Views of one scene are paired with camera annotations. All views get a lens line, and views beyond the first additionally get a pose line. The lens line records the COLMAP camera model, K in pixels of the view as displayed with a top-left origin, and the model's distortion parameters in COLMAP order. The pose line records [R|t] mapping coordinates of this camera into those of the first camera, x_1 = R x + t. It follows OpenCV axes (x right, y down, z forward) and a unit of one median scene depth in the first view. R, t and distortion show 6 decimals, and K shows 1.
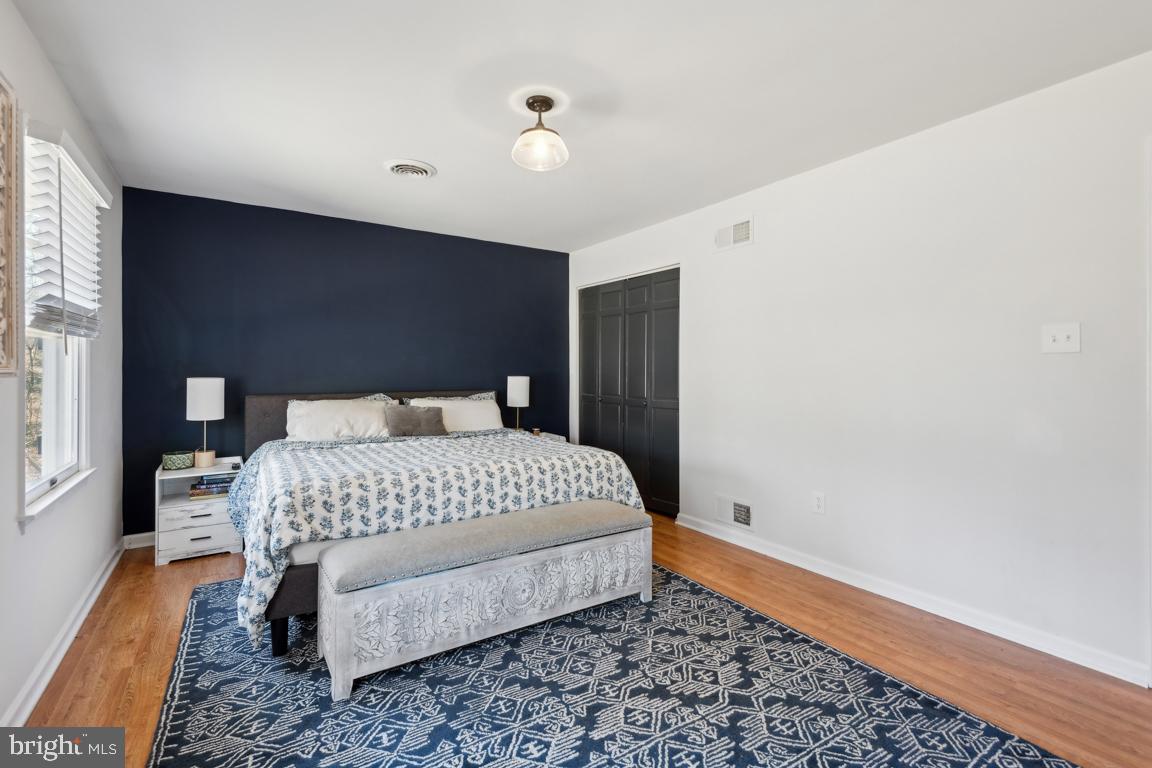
lens RADIAL K [[518.0, 0, 569.2], [0, 518.0, 367.7], [0, 0, 1]] dist [0.030098, -0.012935]
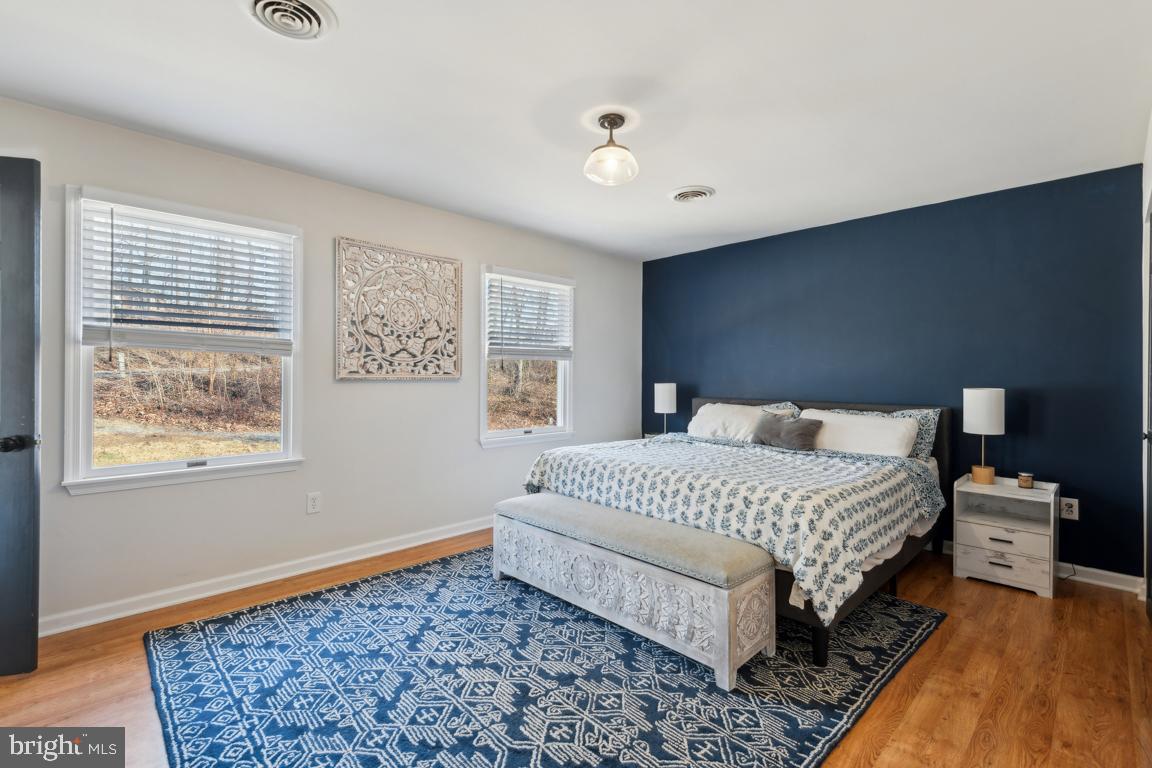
lens RADIAL K [[518.0, 0, 578.1], [0, 518.0, 379.5], [0, 0, 1]] dist [0.030098, -0.012935]
pose [[0.206507, 0.002847, -0.978441, 1.013038], [-0.003346, 0.999992, 0.002203, 0.011350], [0.978439, 0.002819, 0.206515, 0.783682]]
